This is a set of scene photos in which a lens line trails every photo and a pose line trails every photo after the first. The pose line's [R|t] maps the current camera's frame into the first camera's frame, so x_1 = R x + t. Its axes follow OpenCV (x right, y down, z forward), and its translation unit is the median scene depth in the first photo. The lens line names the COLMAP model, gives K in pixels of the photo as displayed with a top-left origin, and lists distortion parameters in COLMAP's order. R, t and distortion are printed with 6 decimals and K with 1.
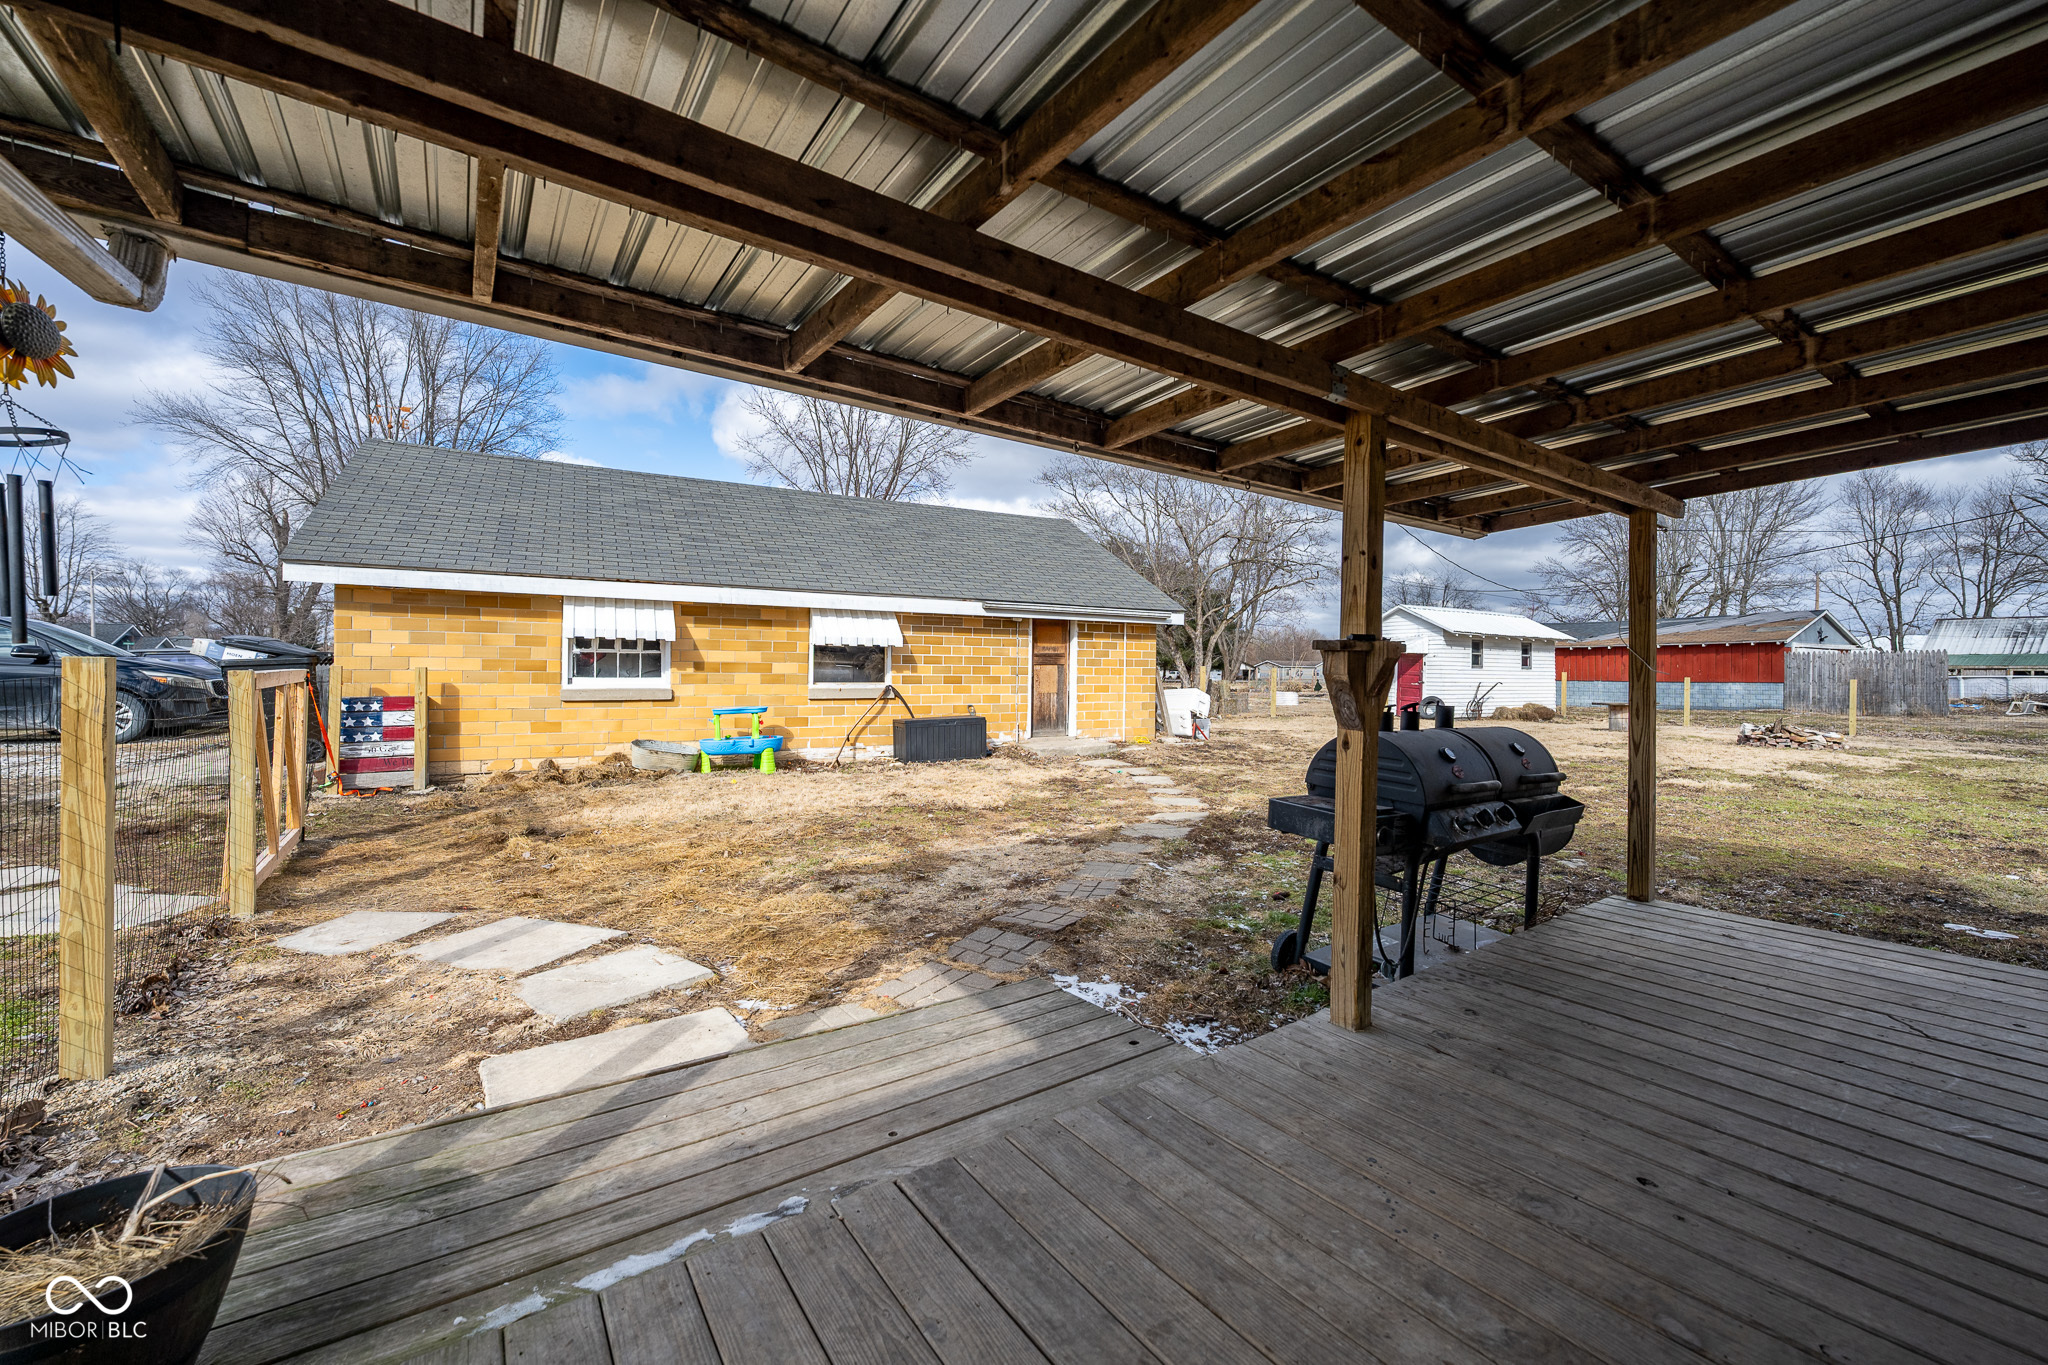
lens RADIAL K [[817.0, 0, 1031.0], [0, 817.0, 673.0], [0, 0, 1]] dist [-0.011072, -0.000278]
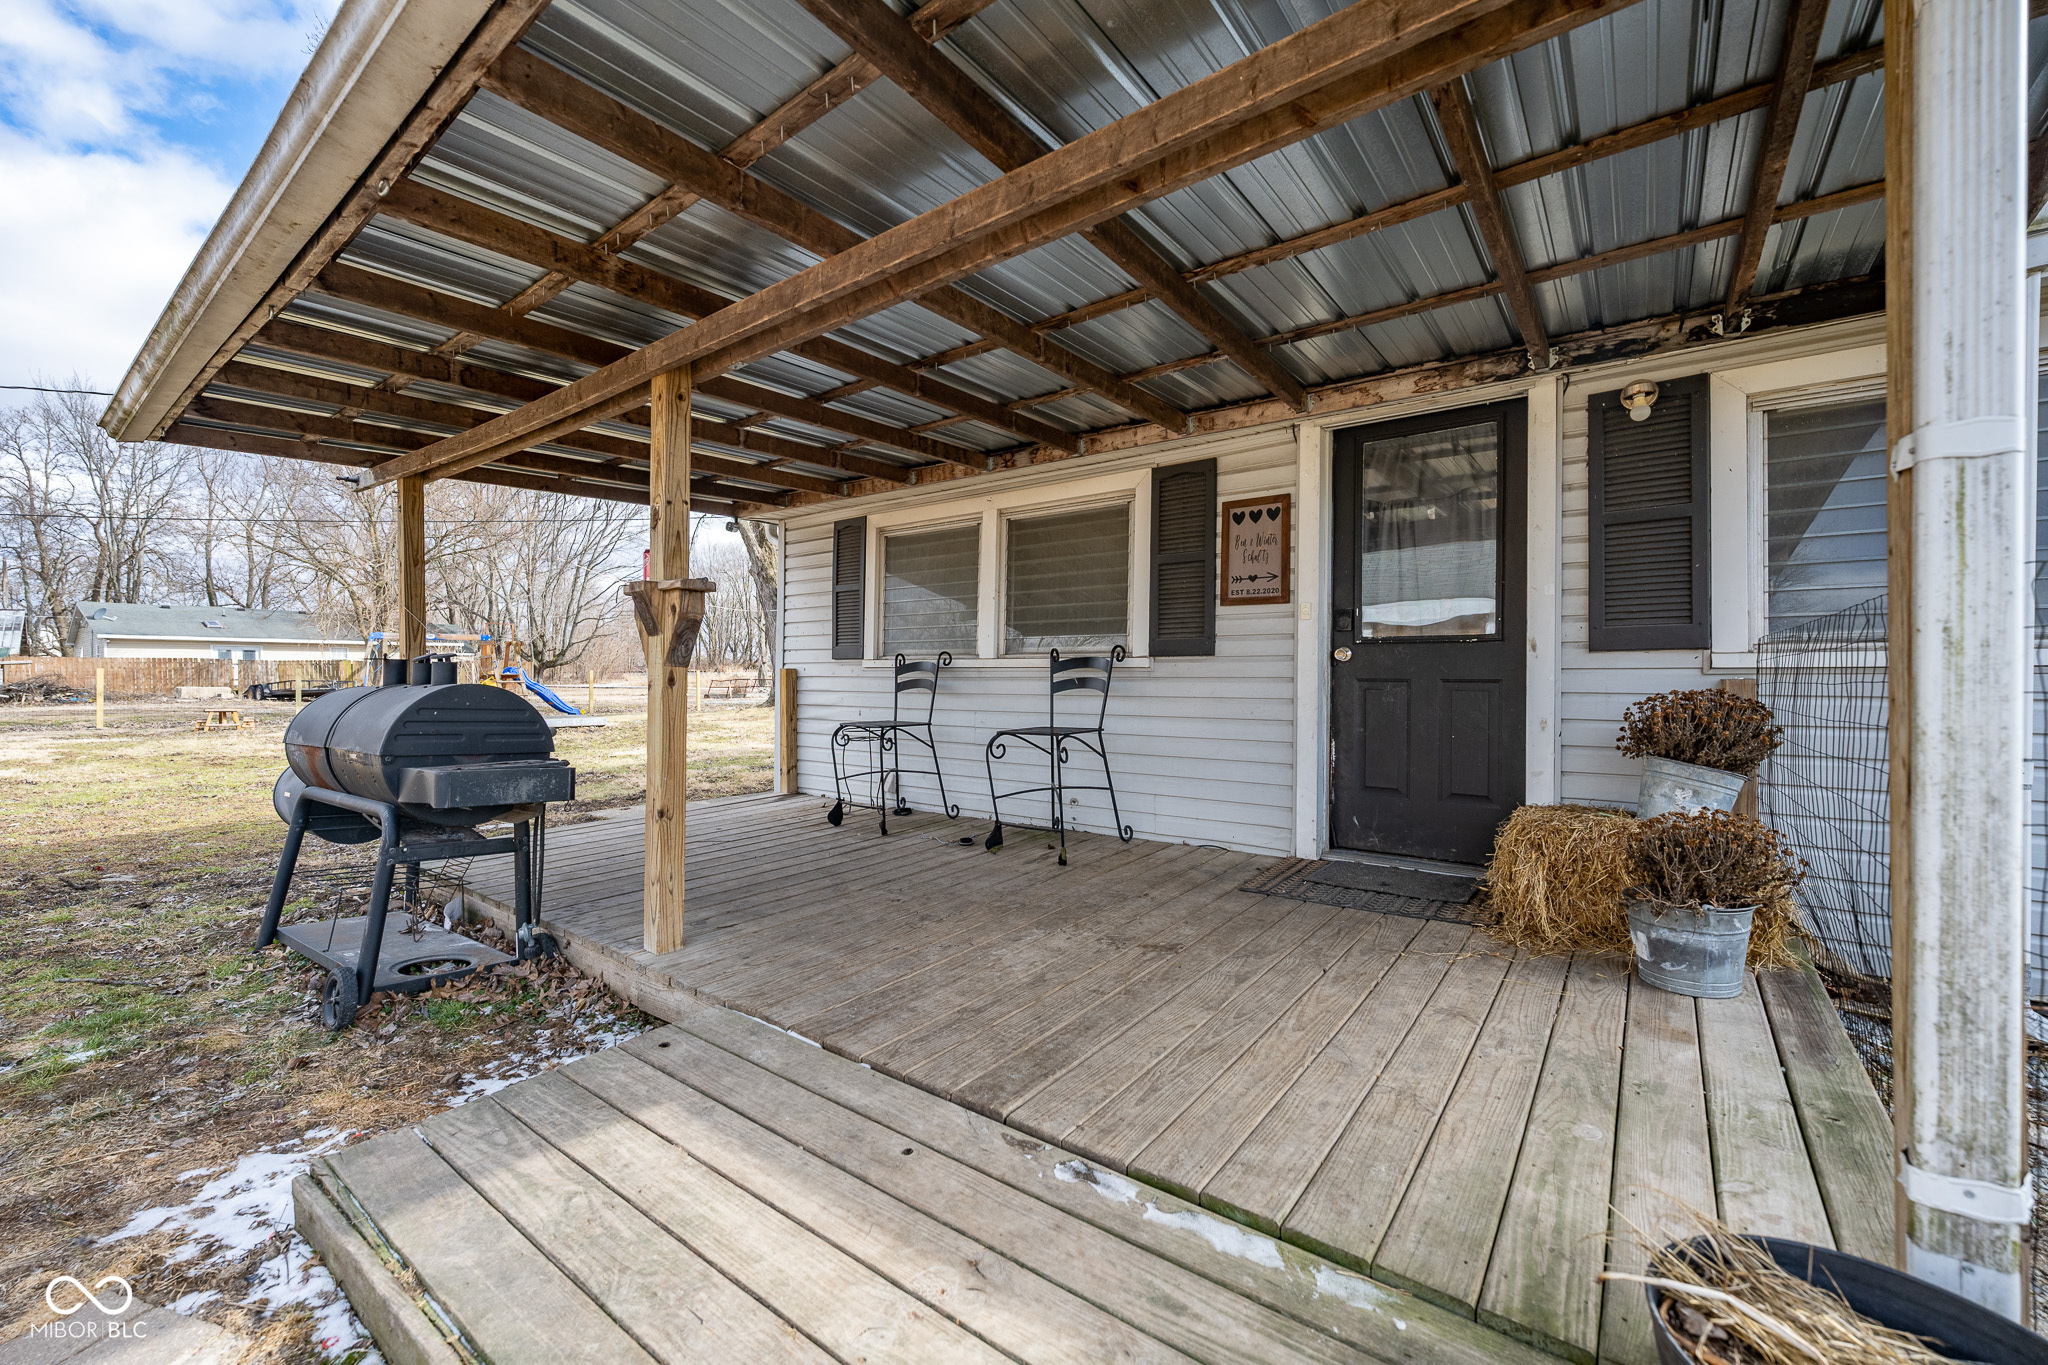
lens RADIAL K [[817.0, 0, 1026.2], [0, 817.0, 677.7], [0, 0, 1]] dist [-0.011072, -0.000278]
pose [[-0.302367, -0.010445, 0.953134, -0.166137], [0.001312, 0.999934, 0.011374, 0.015676], [-0.953191, 0.004689, -0.302334, 0.194612]]
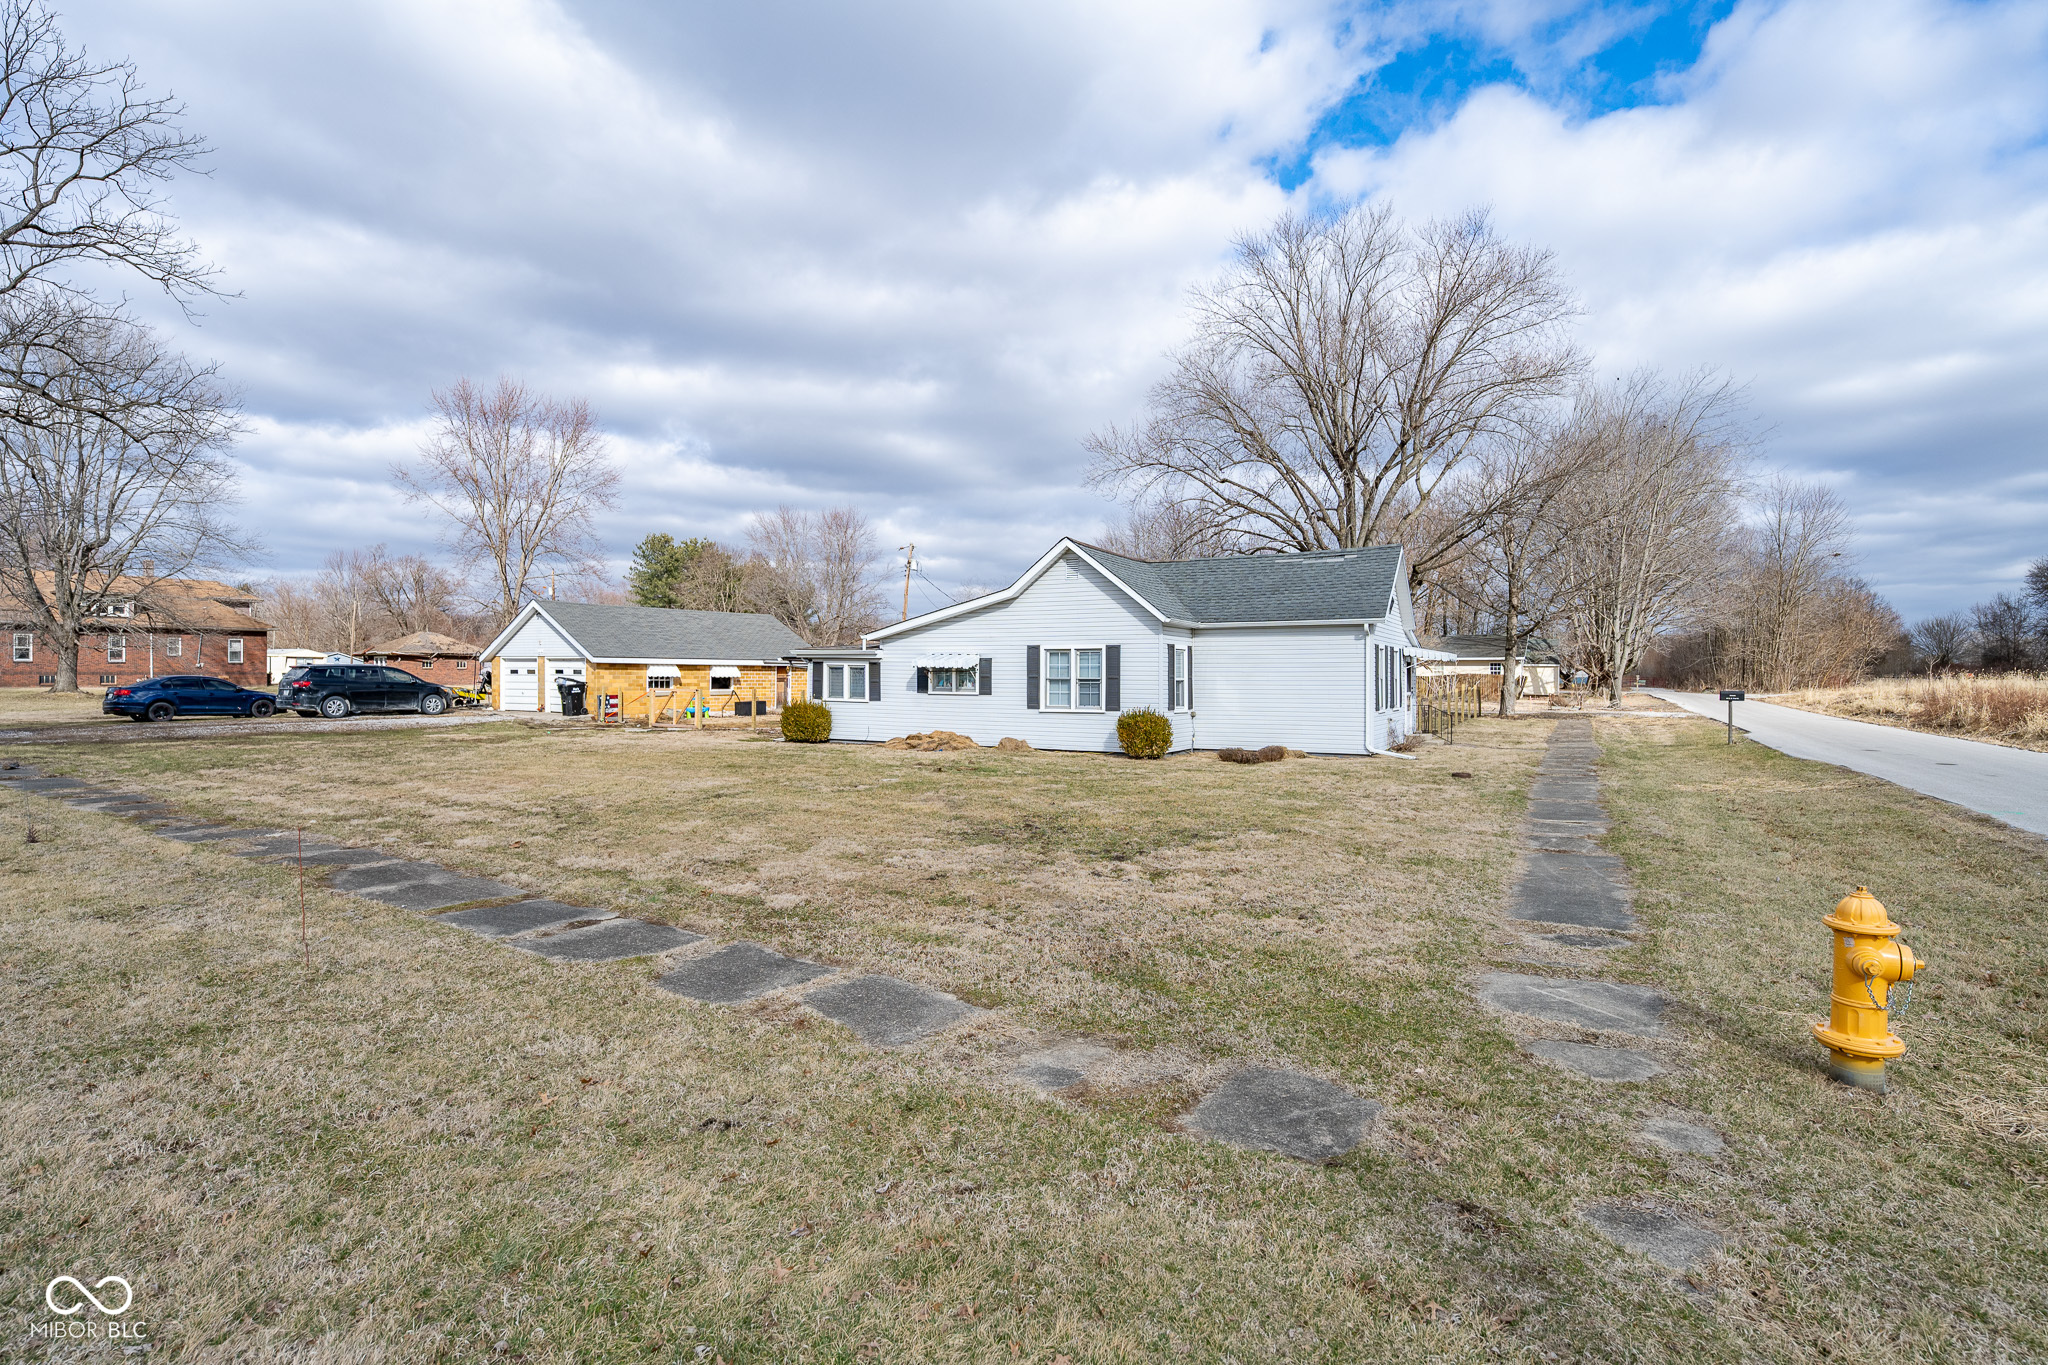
lens RADIAL K [[986.0, 0, 1022.5], [0, 986.0, 677.2], [0, 0, 1]] dist [0.006154, 0.001156]
pose [[0.898733, -0.006314, 0.438450, -0.806245], [0.002713, 0.999957, 0.008840, -0.059945], [-0.438487, -0.006755, 0.898712, -2.690403]]
